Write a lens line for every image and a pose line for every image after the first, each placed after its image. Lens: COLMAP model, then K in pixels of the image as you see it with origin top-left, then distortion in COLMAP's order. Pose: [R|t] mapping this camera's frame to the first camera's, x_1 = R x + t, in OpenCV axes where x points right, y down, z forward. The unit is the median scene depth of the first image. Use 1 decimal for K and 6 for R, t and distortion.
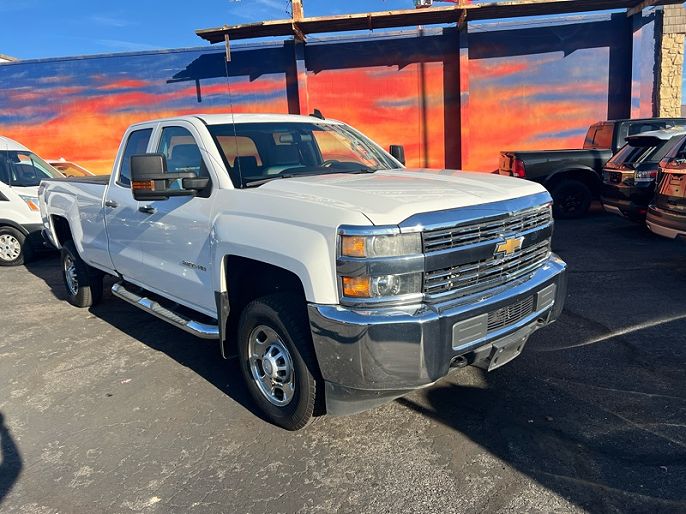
lens RADIAL K [[513.2, 0, 348.8], [0, 513.2, 254.8], [0, 0, 1]] dist [0.049815, -0.055626]
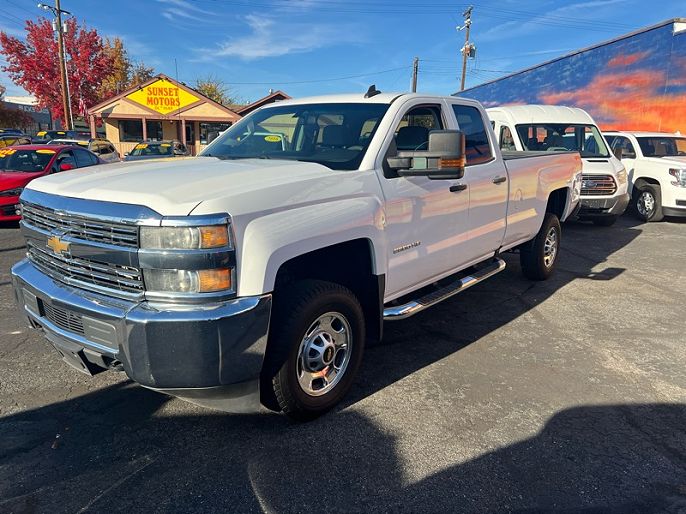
lens RADIAL K [[513.2, 0, 341.9], [0, 513.2, 258.6], [0, 0, 1]] dist [0.049815, -0.055626]
pose [[0.162709, 0.267497, -0.949722, 0.270465], [-0.203415, 0.950965, 0.232998, -0.066390], [0.965478, 0.155277, 0.209143, 0.273064]]
